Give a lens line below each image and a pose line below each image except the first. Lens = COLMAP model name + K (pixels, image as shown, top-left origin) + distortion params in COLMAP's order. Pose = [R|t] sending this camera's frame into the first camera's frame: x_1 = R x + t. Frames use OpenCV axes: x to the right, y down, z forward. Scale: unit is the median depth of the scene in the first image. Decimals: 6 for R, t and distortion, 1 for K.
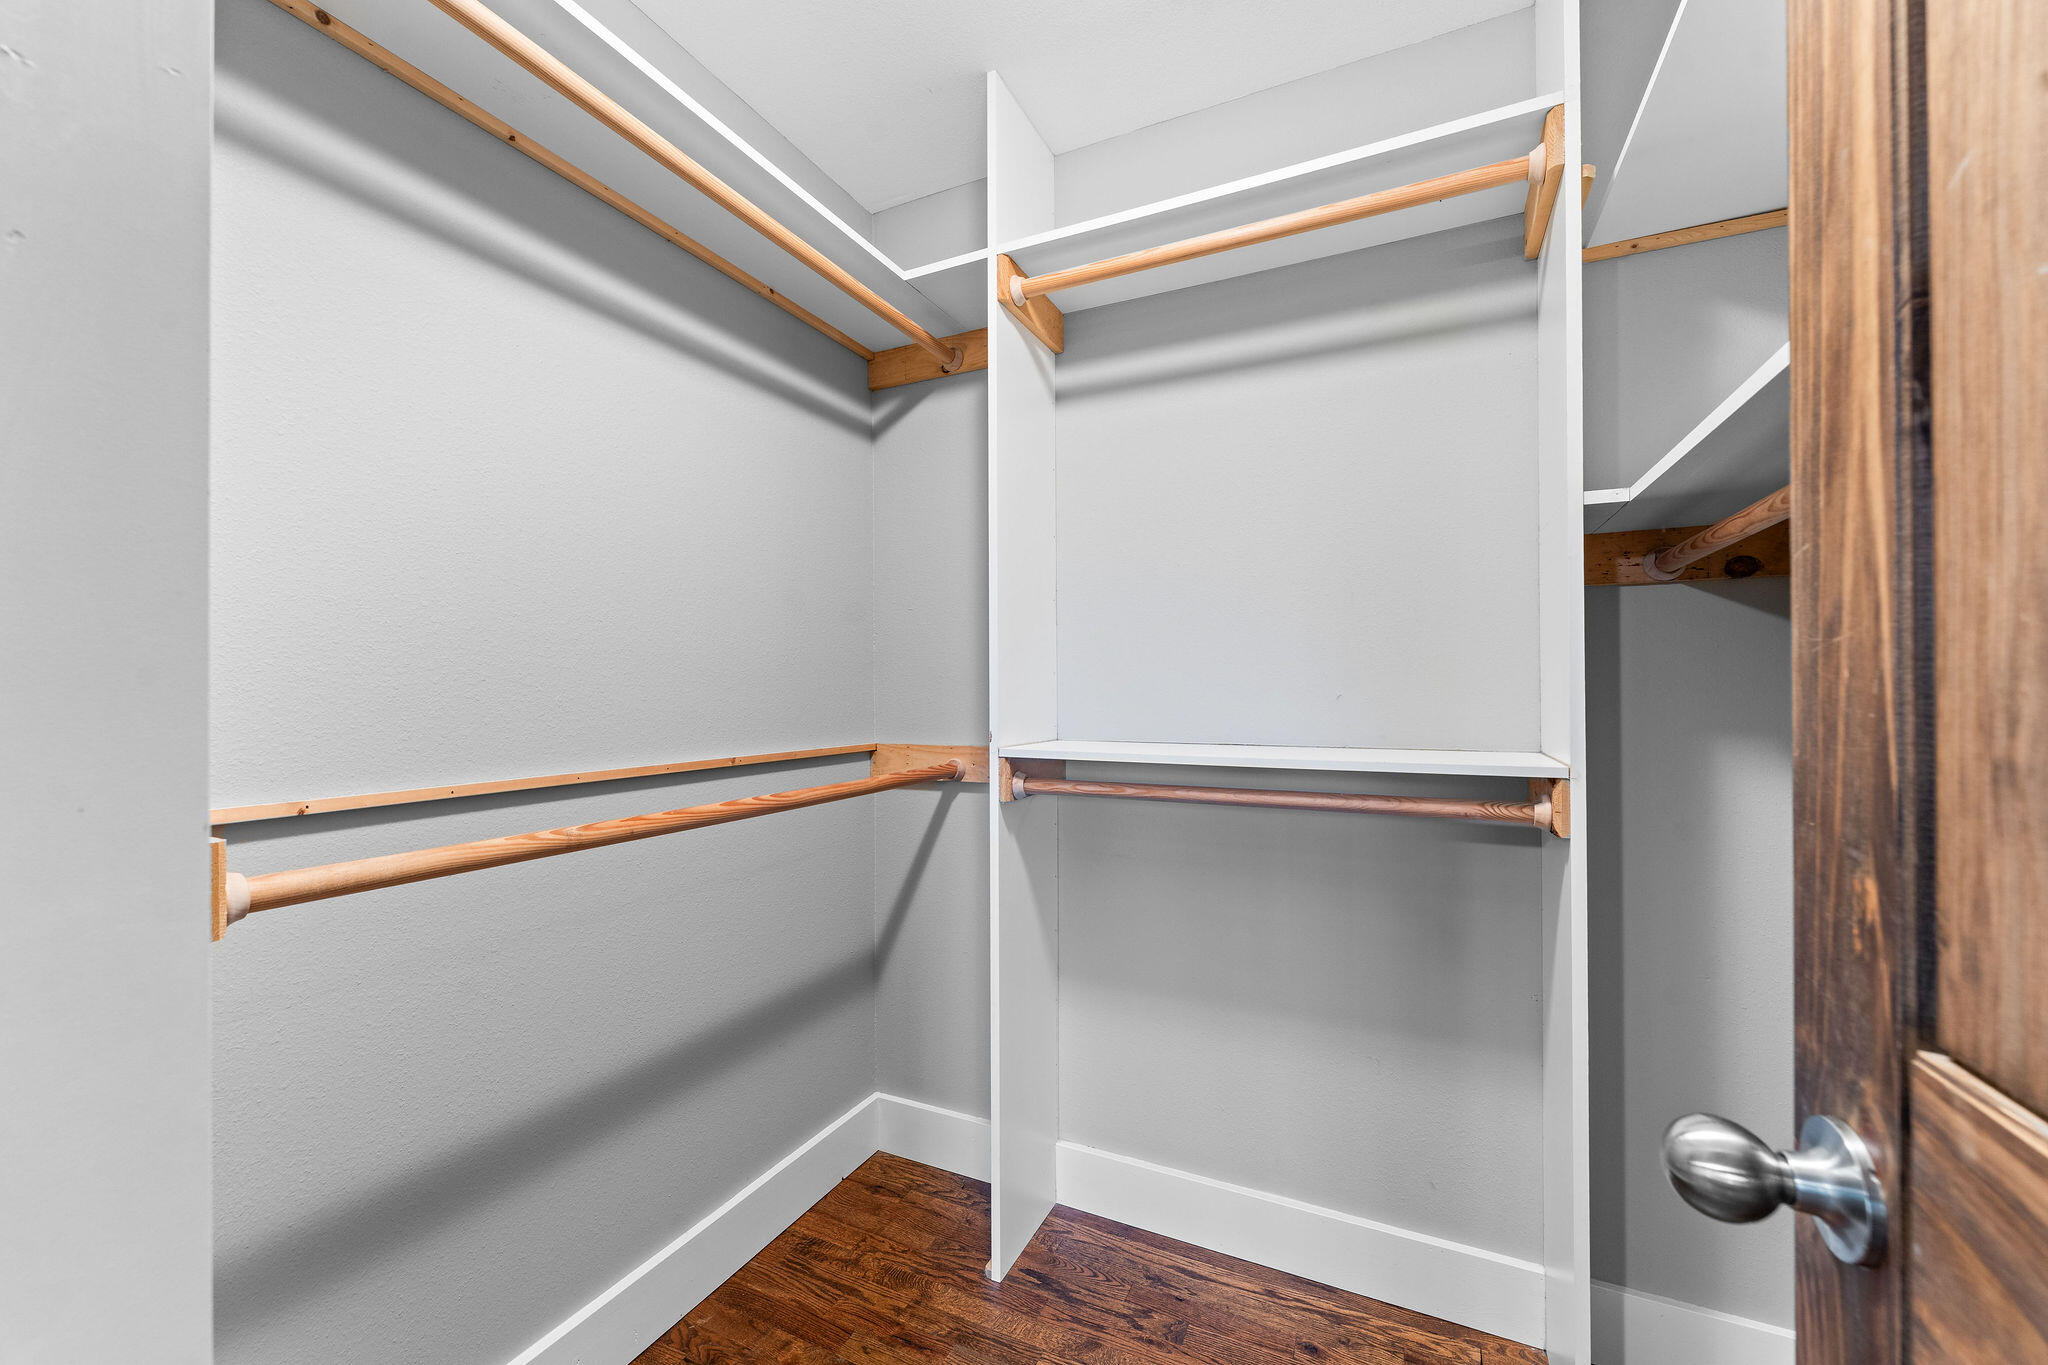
lens RADIAL K [[816.0, 0, 1022.9], [0, 816.0, 687.3], [0, 0, 1]] dist [0.003304, -0.000115]
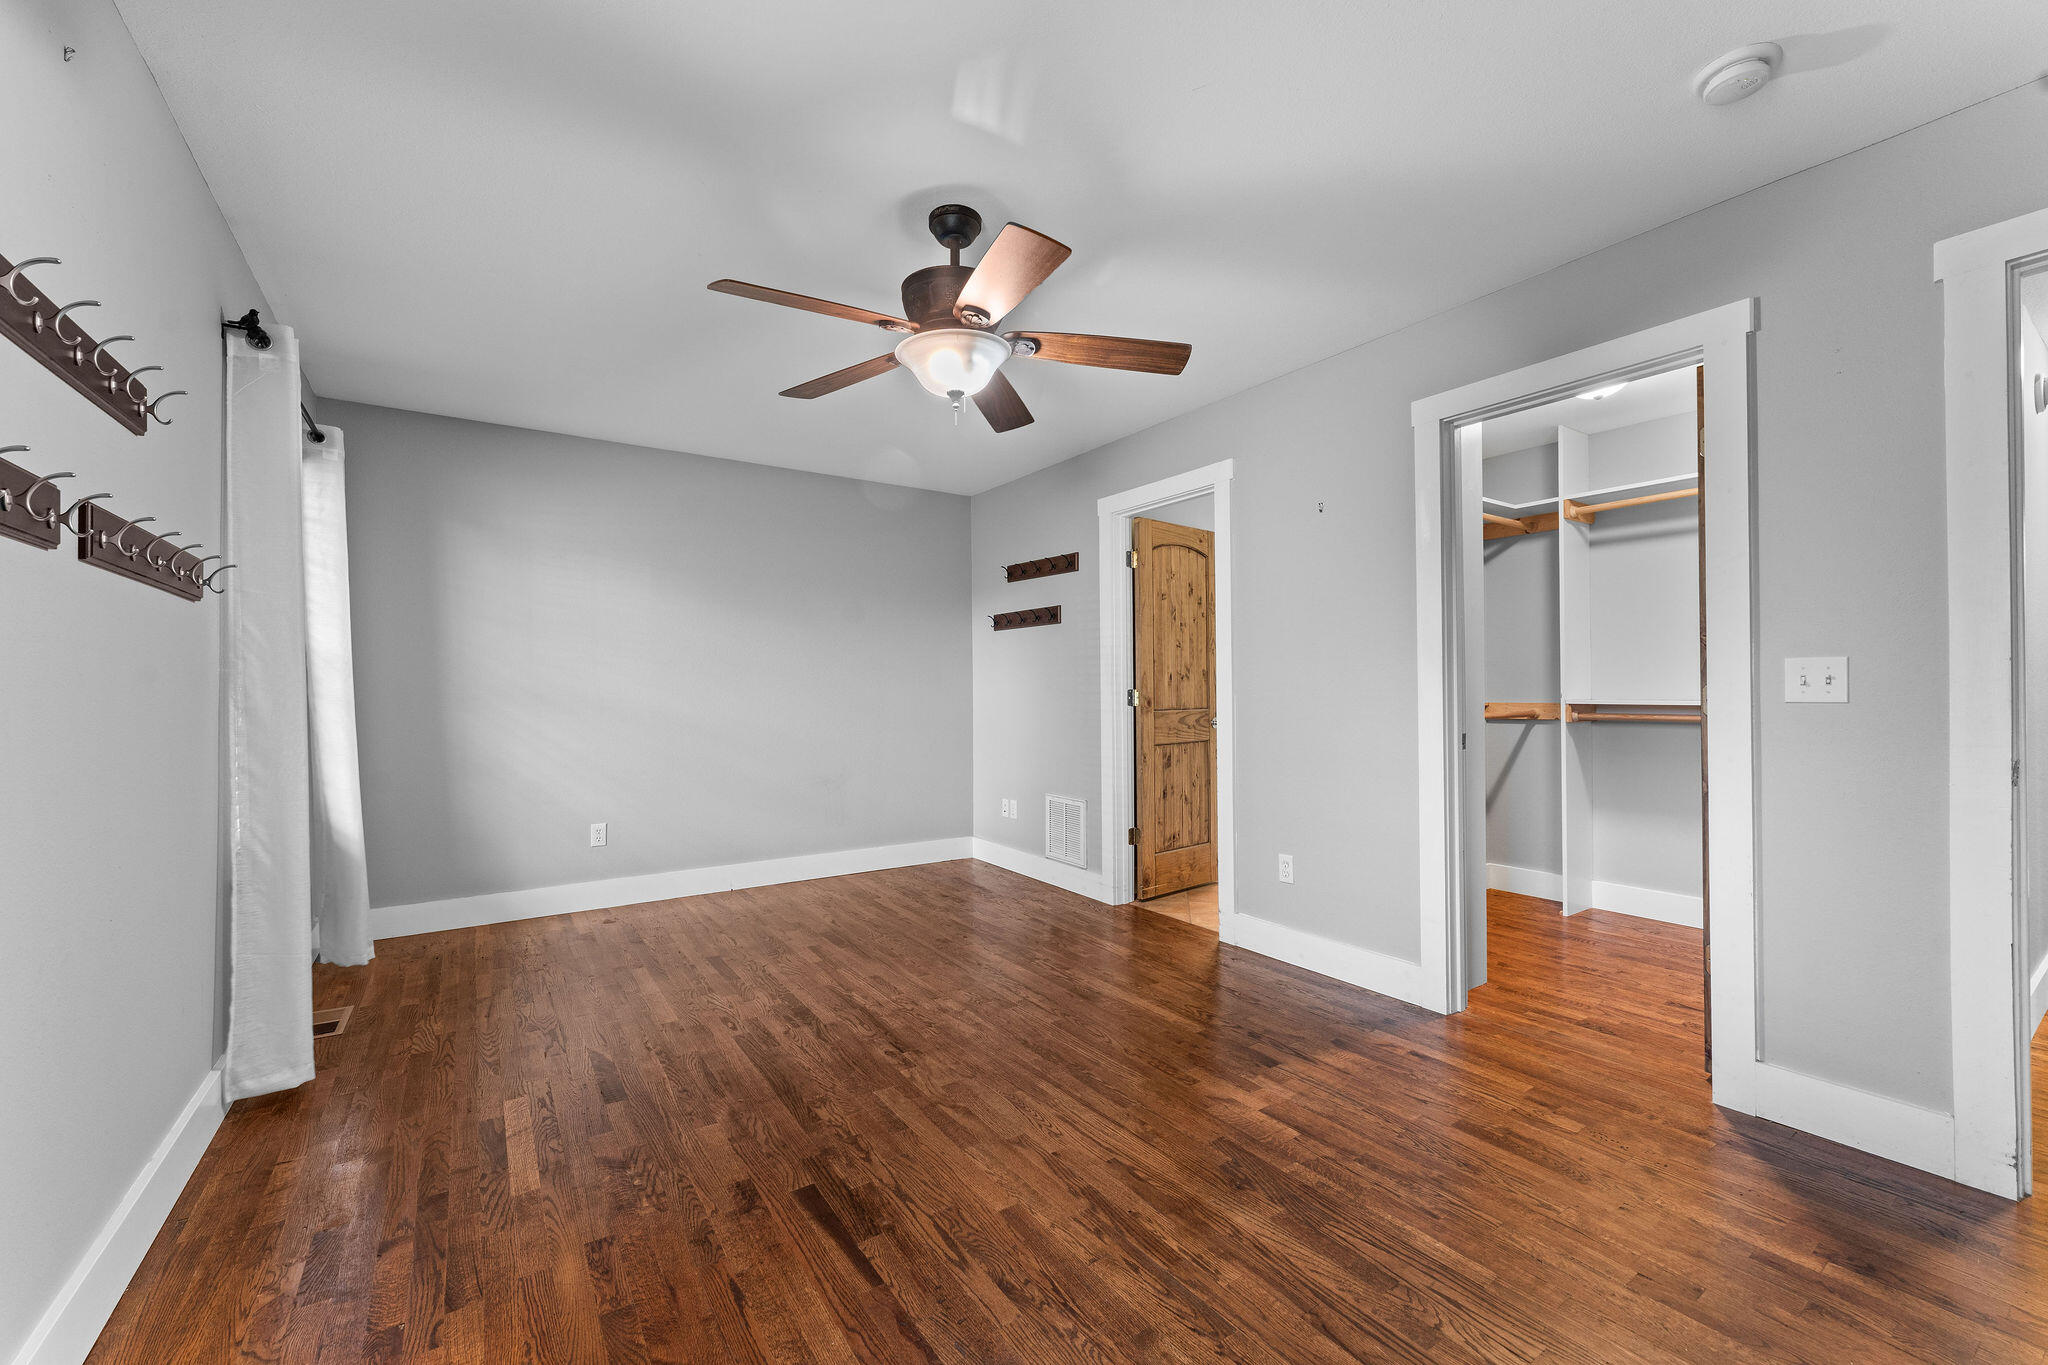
lens RADIAL K [[816.0, 0, 1016.6], [0, 816.0, 689.3], [0, 0, 1]] dist [0.003304, -0.000115]
pose [[0.868736, -0.002919, -0.495266, -0.234095], [0.007800, 0.999939, 0.007789, 0.006679], [0.495213, -0.010629, 0.868706, -1.859044]]
